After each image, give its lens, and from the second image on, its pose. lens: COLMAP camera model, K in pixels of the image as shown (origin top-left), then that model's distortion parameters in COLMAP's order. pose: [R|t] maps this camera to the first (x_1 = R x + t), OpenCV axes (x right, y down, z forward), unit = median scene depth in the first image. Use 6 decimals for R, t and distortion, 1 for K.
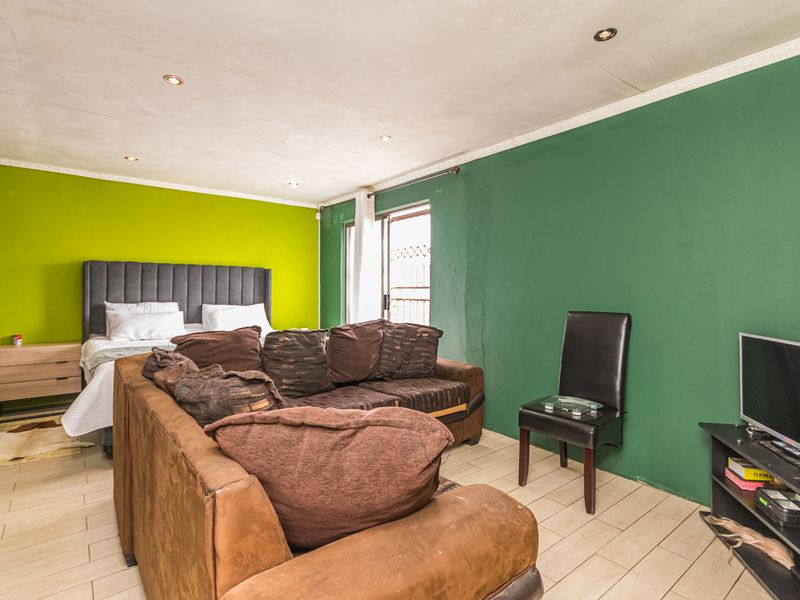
lens RADIAL K [[417.0, 0, 400.0], [0, 417.0, 300.0], [0, 0, 1]] dist [-0.000164, -0.000056]
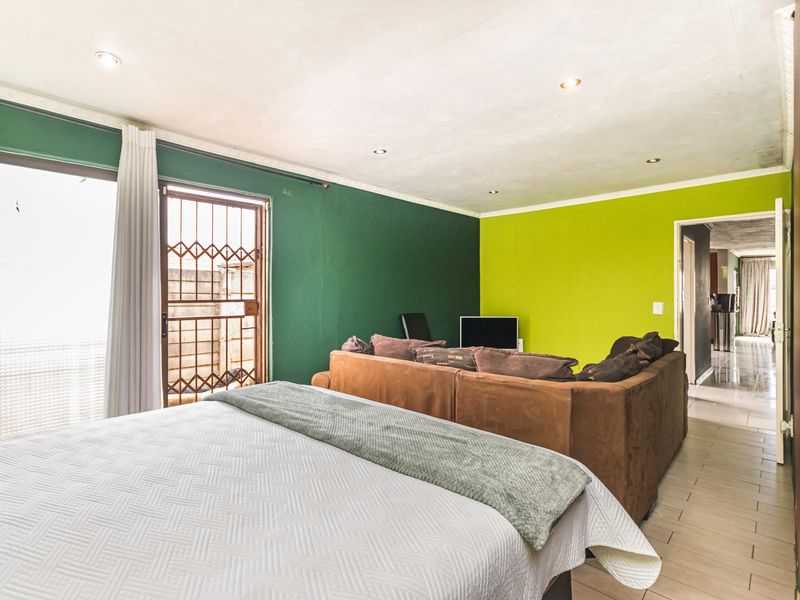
lens RADIAL K [[417.0, 0, 400.0], [0, 417.0, 300.0], [0, 0, 1]] dist [-0.000164, -0.000056]
pose [[-0.152532, -0.006955, 0.988274, -0.718740], [0.025713, 0.999609, 0.011004, -0.030815], [-0.987964, 0.027090, -0.152293, 0.786594]]
